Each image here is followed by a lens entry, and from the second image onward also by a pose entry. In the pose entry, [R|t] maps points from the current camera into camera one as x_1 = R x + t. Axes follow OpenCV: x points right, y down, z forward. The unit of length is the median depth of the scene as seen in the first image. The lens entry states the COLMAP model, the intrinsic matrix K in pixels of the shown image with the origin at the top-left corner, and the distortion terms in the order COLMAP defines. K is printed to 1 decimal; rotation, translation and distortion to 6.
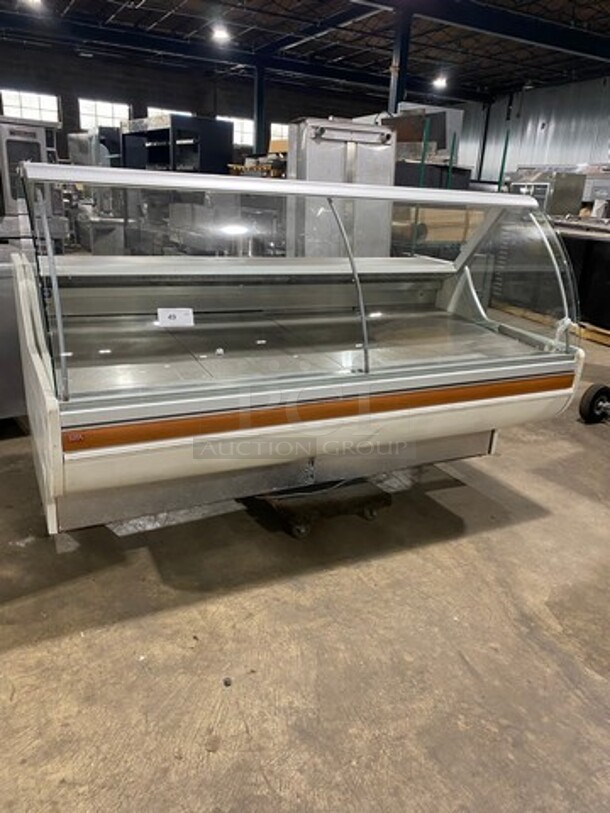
lens RADIAL K [[601.5, 0, 301.7], [0, 601.5, 406.4], [0, 0, 1]] dist [0.002589, 0.002316]
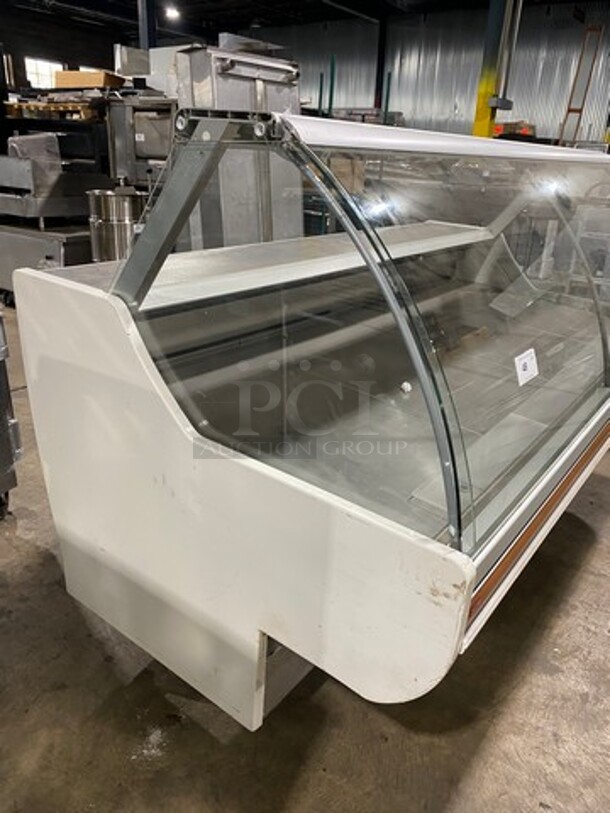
lens RADIAL K [[612.9, 0, 307.3], [0, 612.9, 386.7], [0, 0, 1]] dist [-0.001159, -0.000078]
pose [[0.898746, -0.161066, 0.407815, -0.475795], [0.139274, 0.986786, 0.082797, -0.147773], [-0.415762, -0.017616, 0.909303, 0.349831]]
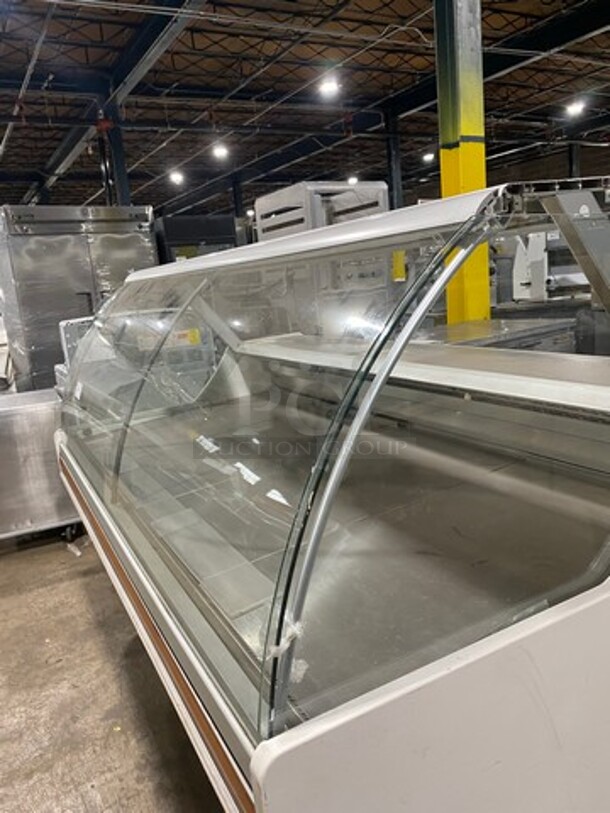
lens RADIAL K [[601.5, 0, 301.7], [0, 601.5, 406.4], [0, 0, 1]] dist [0.002589, 0.002316]
pose [[0.011846, 0.140475, -0.990013, 0.669768], [-0.238067, 0.962009, 0.133653, -0.258941], [0.971176, 0.234107, 0.044838, 0.955007]]
